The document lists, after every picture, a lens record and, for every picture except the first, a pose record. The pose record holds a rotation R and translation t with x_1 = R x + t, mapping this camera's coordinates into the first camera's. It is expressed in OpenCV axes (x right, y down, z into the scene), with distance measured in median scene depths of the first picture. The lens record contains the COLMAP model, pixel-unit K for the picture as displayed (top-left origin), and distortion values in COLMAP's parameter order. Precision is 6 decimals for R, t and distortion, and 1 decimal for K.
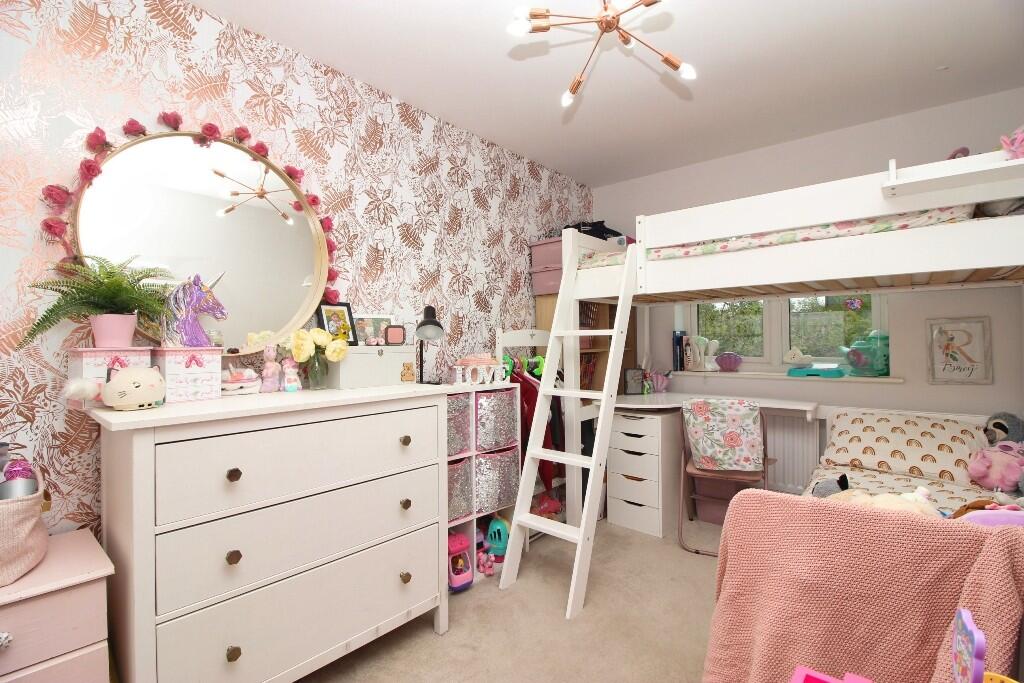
lens RADIAL K [[478.5, 0, 512.0], [0, 478.5, 341.5], [0, 0, 1]] dist [0.001720, -0.012146]
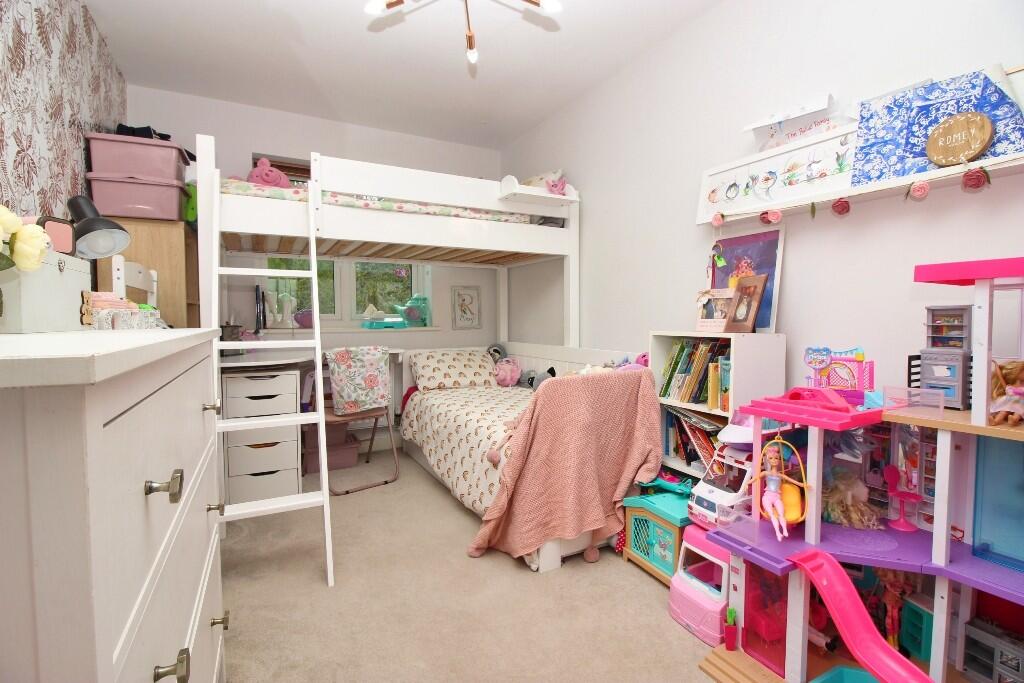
lens RADIAL K [[478.5, 0, 512.0], [0, 478.5, 341.5], [0, 0, 1]] dist [0.001720, -0.012146]
pose [[0.355902, -0.036710, 0.933802, -0.469593], [0.000792, 0.999240, 0.038981, 0.068151], [-0.934523, -0.013134, 0.355660, 0.295546]]
